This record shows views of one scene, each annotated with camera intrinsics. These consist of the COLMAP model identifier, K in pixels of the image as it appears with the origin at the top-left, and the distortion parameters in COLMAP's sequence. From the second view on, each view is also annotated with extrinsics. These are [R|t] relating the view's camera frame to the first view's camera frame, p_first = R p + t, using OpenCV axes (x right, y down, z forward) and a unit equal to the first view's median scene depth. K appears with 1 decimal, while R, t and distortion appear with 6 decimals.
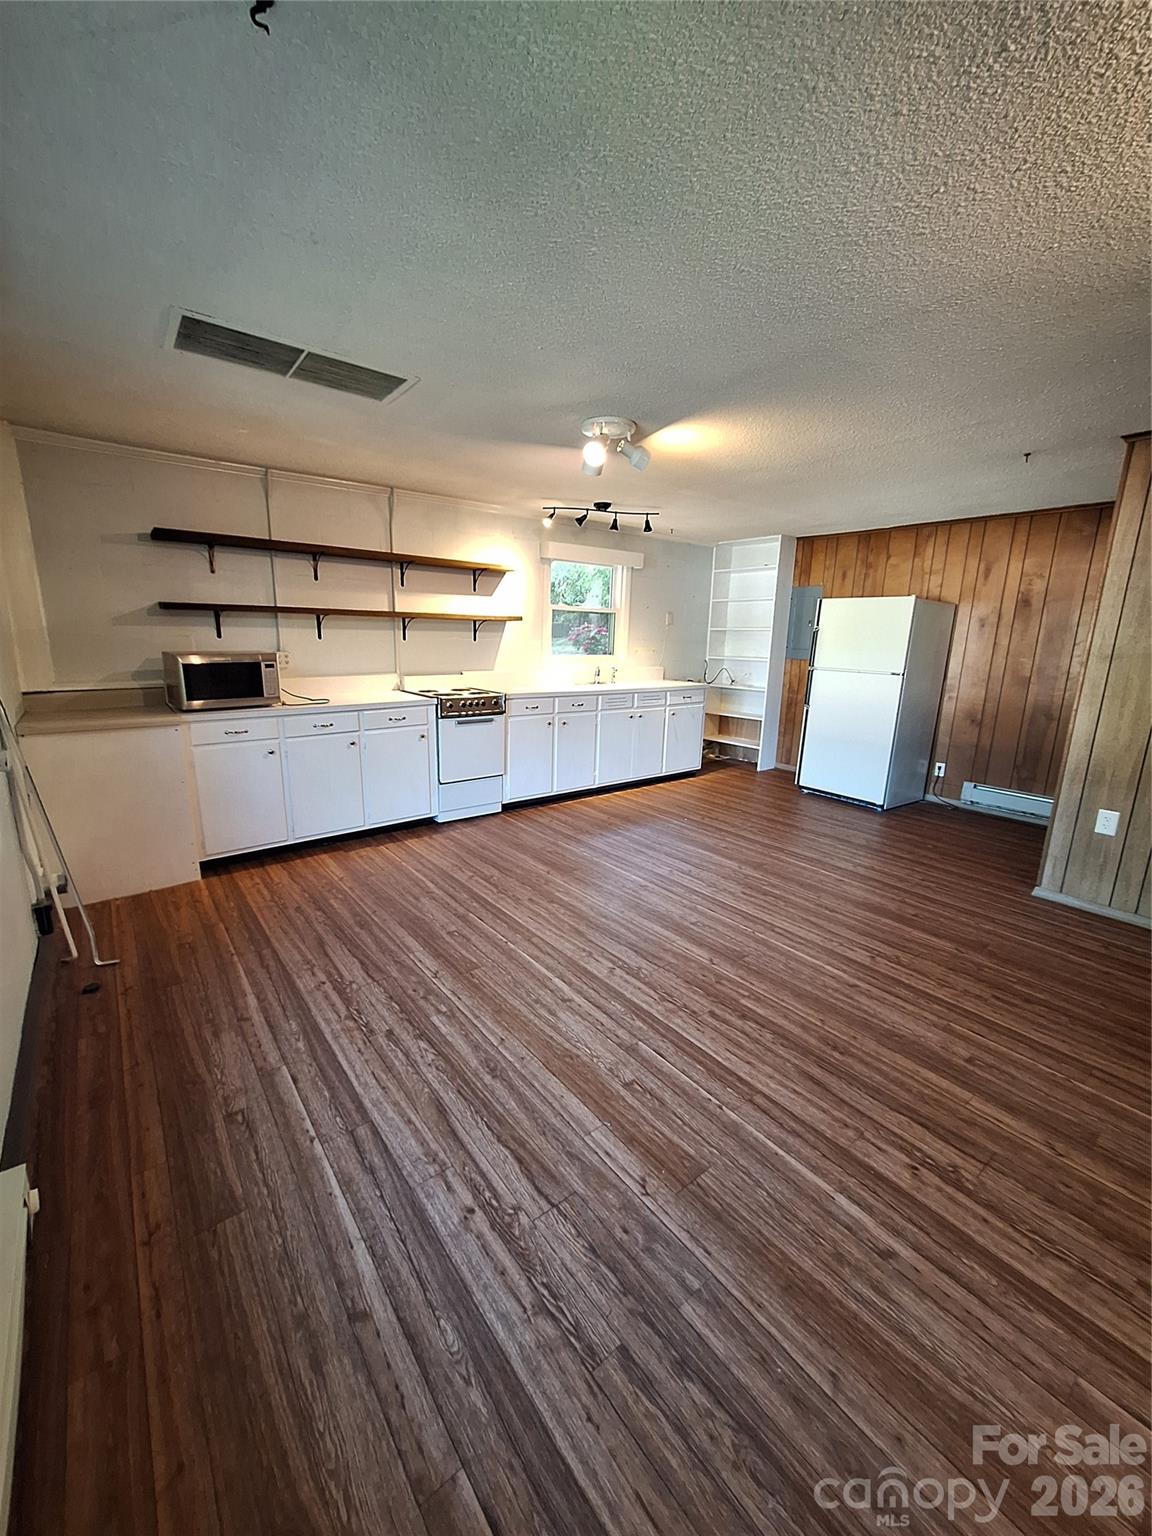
lens RADIAL K [[598.1, 0, 572.8], [0, 598.1, 765.4], [0, 0, 1]] dist [-0.006612, 0.002239]
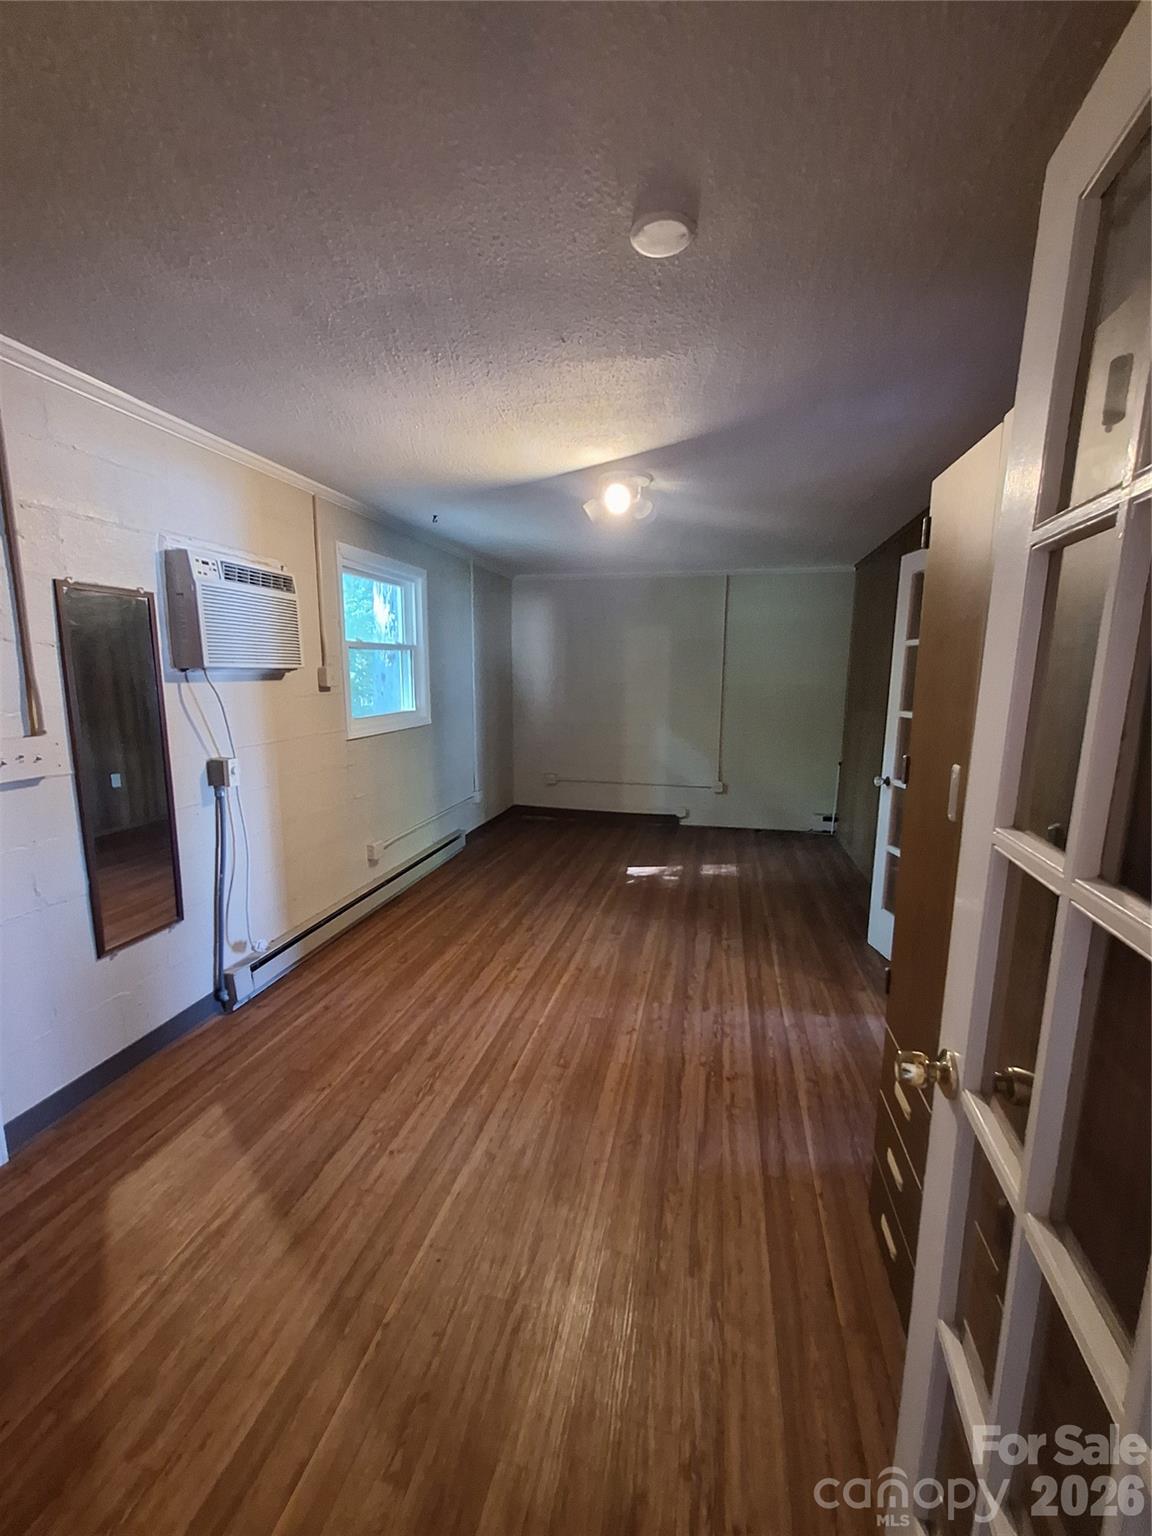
lens RADIAL K [[598.1, 0, 564.2], [0, 598.1, 767.3], [0, 0, 1]] dist [-0.006612, 0.002239]
pose [[-0.606626, -0.142840, 0.782050, -0.920398], [0.163675, 0.940210, 0.298689, -0.468189], [-0.777956, 0.309194, -0.546977, 1.784309]]
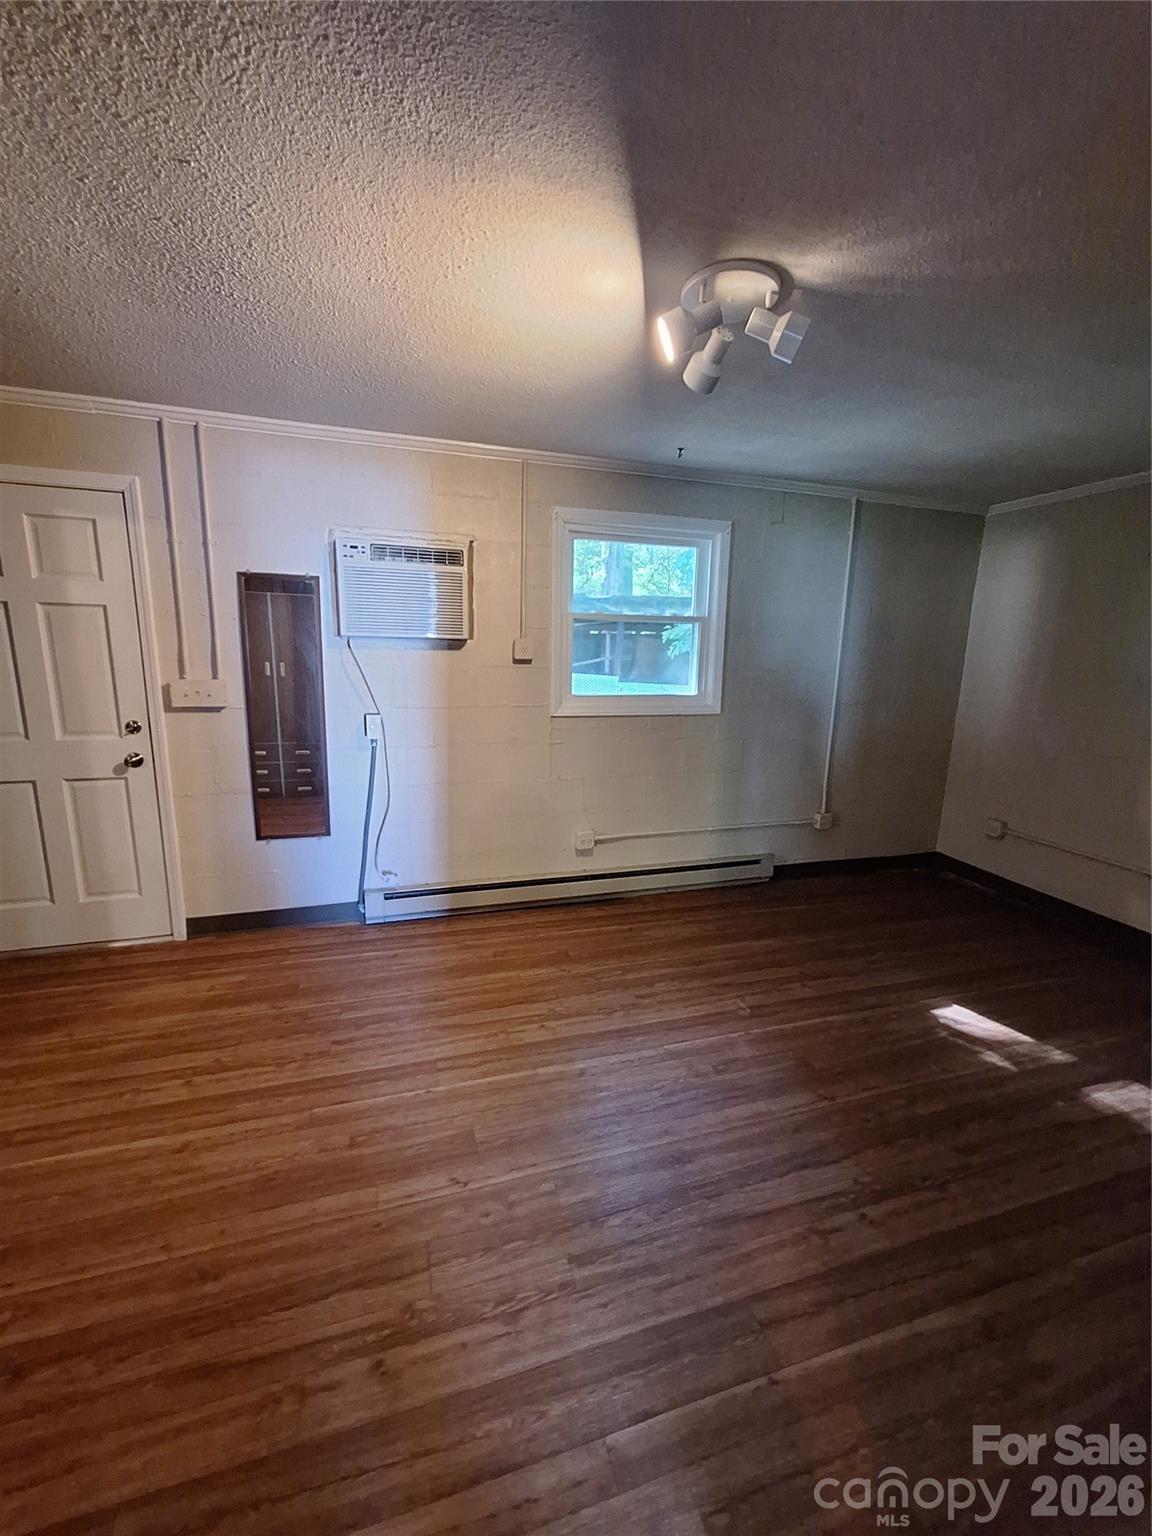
lens RADIAL K [[598.1, 0, 567.3], [0, 598.1, 766.2], [0, 0, 1]] dist [-0.006612, 0.002239]
pose [[0.359622, -0.183220, 0.914933, -0.642081], [0.187393, 0.974737, 0.121539, -0.108022], [-0.914087, 0.127744, 0.384871, 0.316123]]
